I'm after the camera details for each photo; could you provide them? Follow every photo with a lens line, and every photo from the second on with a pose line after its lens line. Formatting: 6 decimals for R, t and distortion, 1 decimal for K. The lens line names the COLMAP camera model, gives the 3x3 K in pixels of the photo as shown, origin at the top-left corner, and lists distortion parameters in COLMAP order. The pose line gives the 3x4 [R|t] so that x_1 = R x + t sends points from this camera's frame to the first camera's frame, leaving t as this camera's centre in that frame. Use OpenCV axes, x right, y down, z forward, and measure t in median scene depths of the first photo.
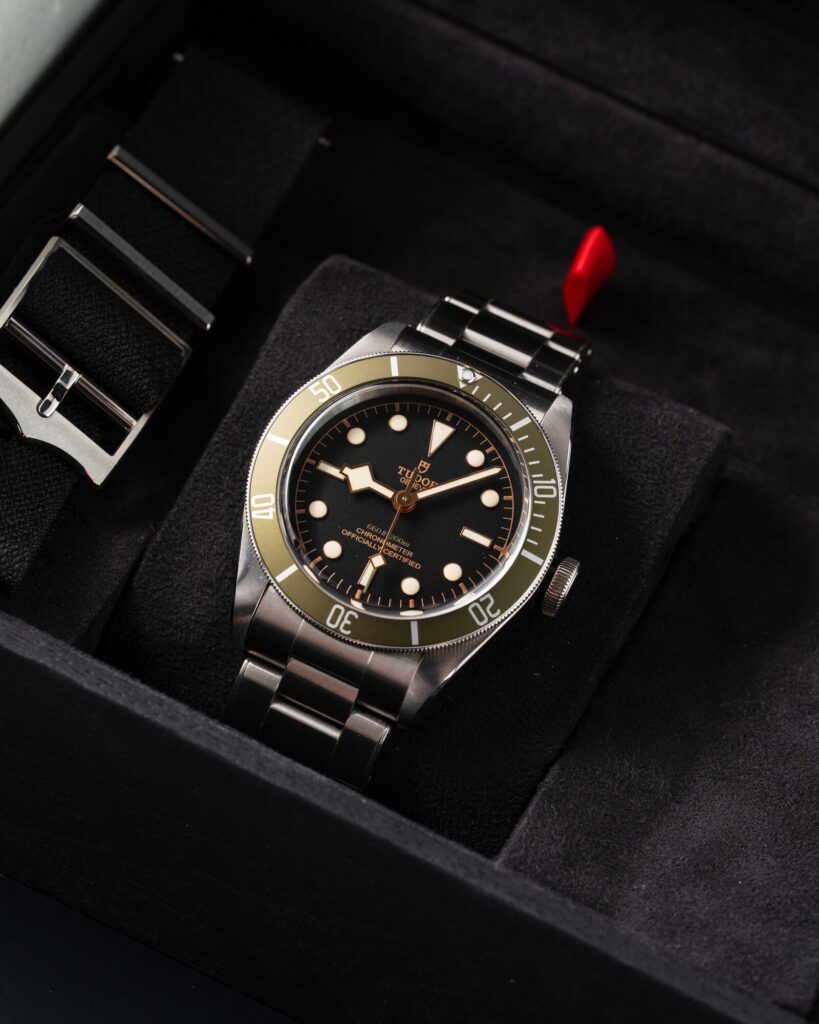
lens RADIAL K [[4769.0, 0, 406.1], [0, 4769.0, 506.3], [0, 0, 1]] dist [-0.052807, 0.000000]
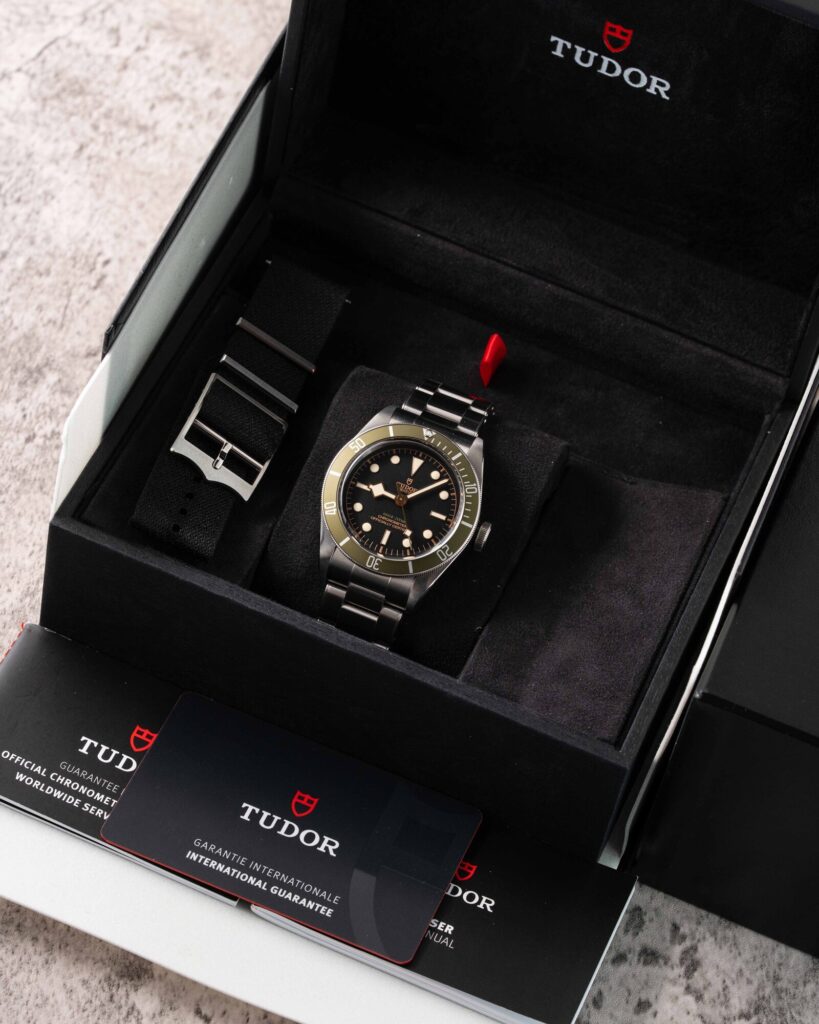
lens RADIAL K [[4769.0, 0, 412.0], [0, 4769.0, 514.2], [0, 0, 1]] dist [-0.052807, 0.000000]
pose [[0.997150, -0.073093, -0.018683, 0.040793], [0.074167, 0.995103, 0.065342, -0.124419], [0.013816, -0.066542, 0.997688, -0.981505]]
